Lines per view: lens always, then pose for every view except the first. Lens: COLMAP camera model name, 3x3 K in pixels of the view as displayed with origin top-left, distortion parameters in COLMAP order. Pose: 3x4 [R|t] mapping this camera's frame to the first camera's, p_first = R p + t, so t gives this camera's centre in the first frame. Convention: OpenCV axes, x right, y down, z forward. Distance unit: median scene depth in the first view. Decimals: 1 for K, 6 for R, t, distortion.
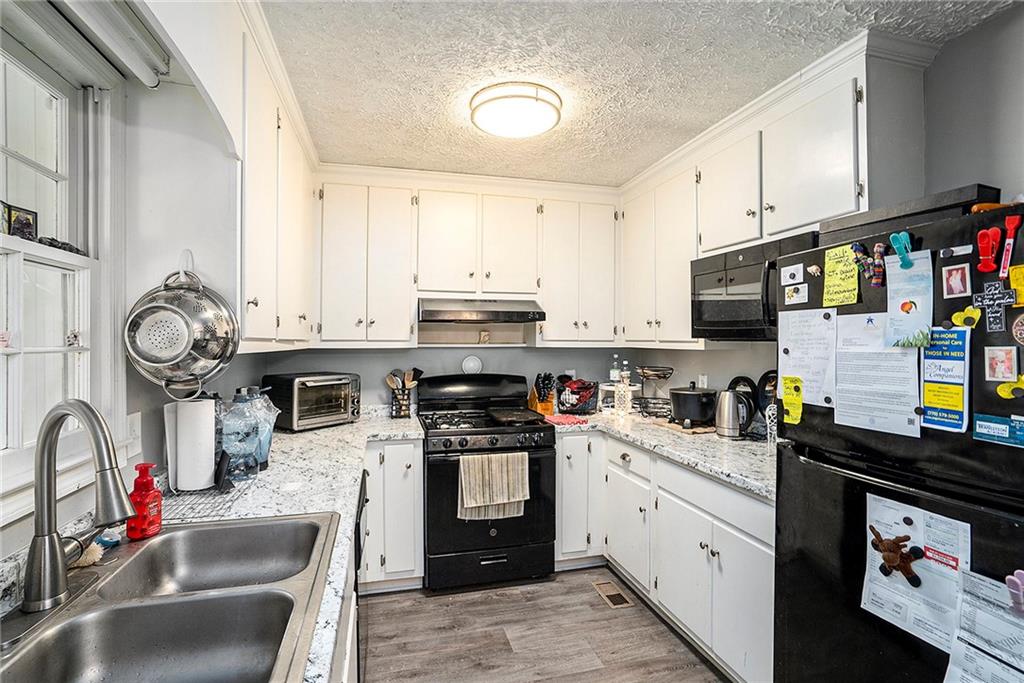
lens RADIAL K [[466.8, 0, 494.3], [0, 466.8, 342.3], [0, 0, 1]] dist [-0.070473, 0.027374]
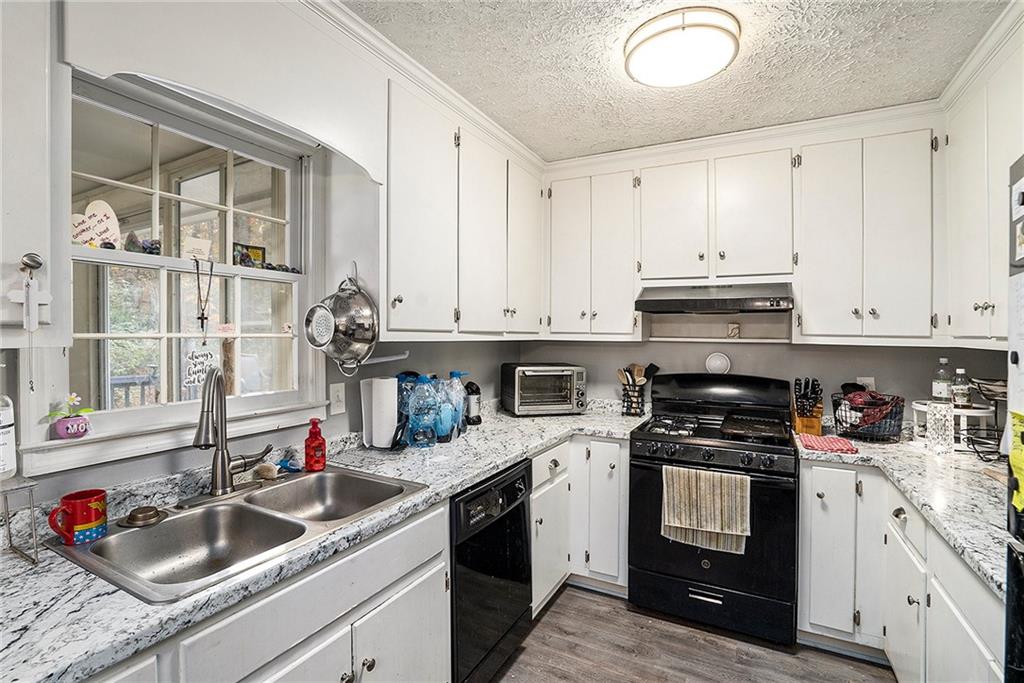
lens RADIAL K [[466.8, 0, 494.3], [0, 466.8, 342.3], [0, 0, 1]] dist [-0.070473, 0.027374]
pose [[0.744272, 0.020599, -0.667559, 0.258327], [-0.011444, 0.999771, 0.018091, 0.000231], [0.667778, -0.005825, 0.744337, 0.137235]]
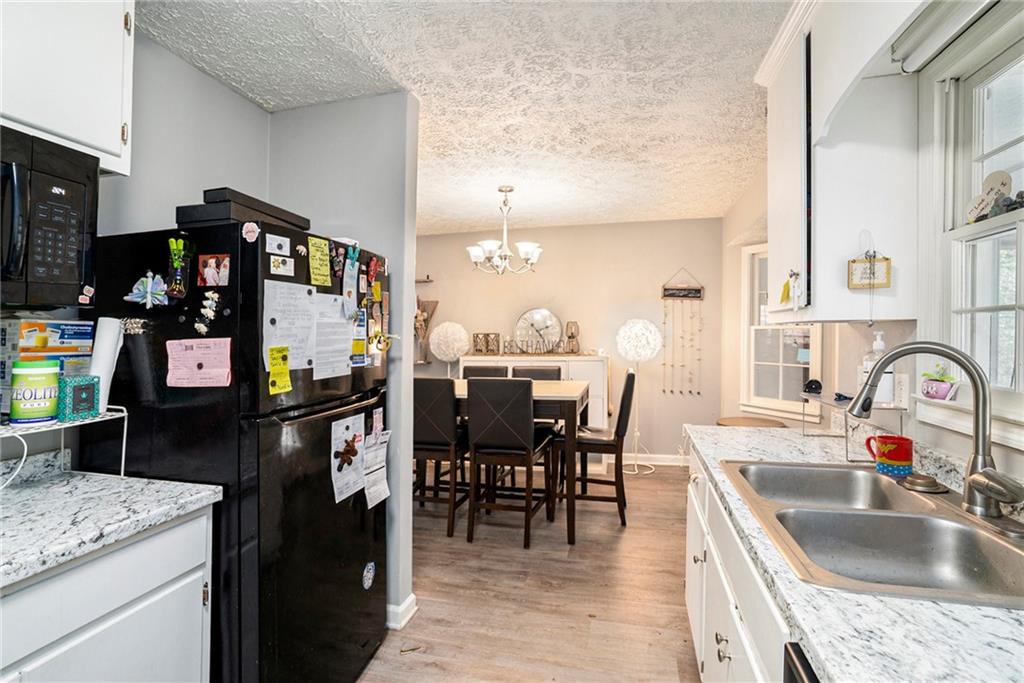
lens RADIAL K [[466.8, 0, 494.3], [0, 466.8, 342.3], [0, 0, 1]] dist [-0.070473, 0.027374]
pose [[-0.871627, -0.009596, 0.490075, -0.134109], [-0.000413, 0.999822, 0.018843, 0.024046], [-0.490169, 0.016222, -0.871476, 0.852485]]
